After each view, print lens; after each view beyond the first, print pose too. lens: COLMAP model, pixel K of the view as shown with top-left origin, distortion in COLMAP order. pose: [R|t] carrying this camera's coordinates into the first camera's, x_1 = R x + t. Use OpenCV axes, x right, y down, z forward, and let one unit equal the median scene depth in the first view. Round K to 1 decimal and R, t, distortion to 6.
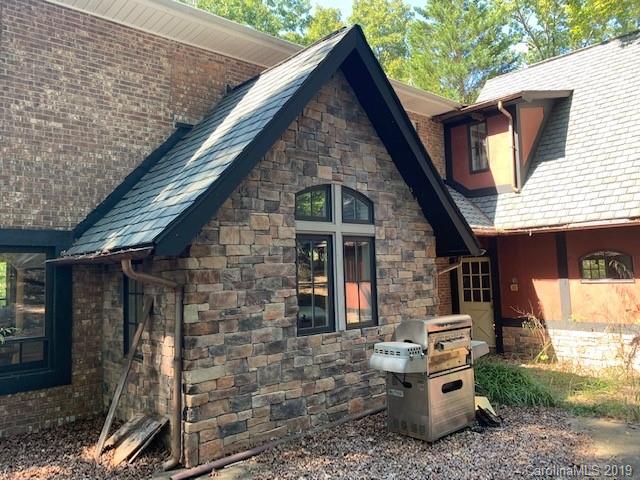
lens RADIAL K [[495.4, 0, 320.0], [0, 495.4, 240.0], [0, 0, 1]] dist [0.014022, -0.006603]
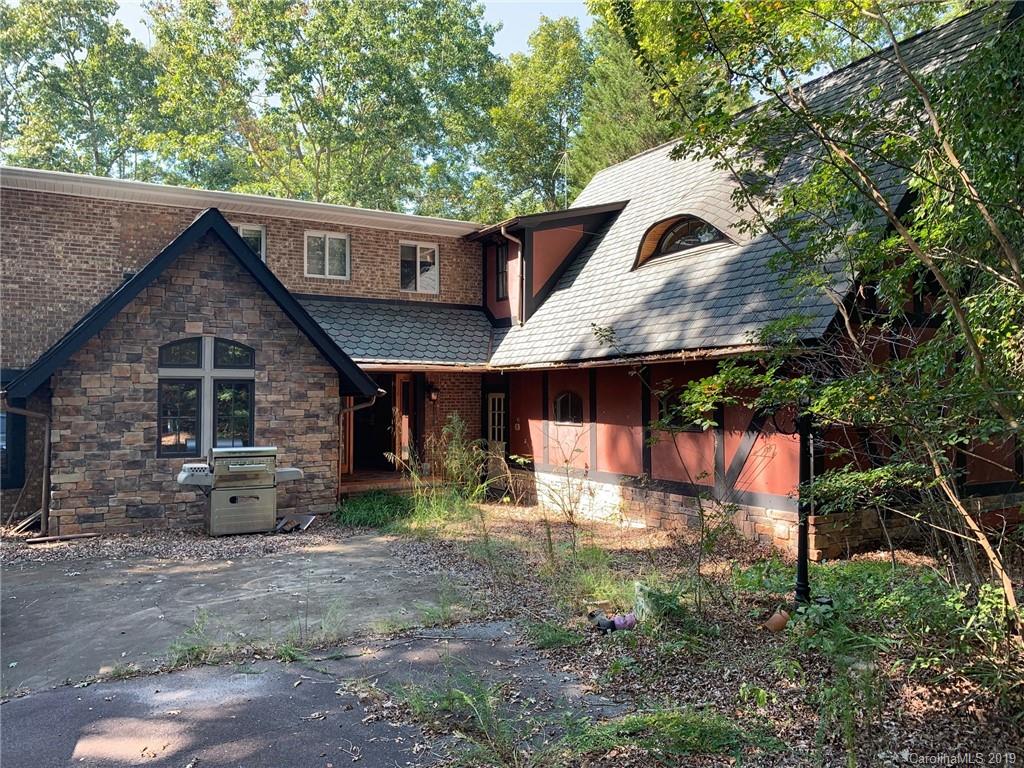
lens RADIAL K [[770.1, 0, 512.7], [0, 770.1, 395.6], [0, 0, 1]] dist [-0.008308, 0.002582]
pose [[0.980765, 0.028682, -0.193072, 1.068244], [-0.015529, 0.997475, 0.069299, -0.104850], [0.194572, -0.064967, 0.978734, -0.665963]]
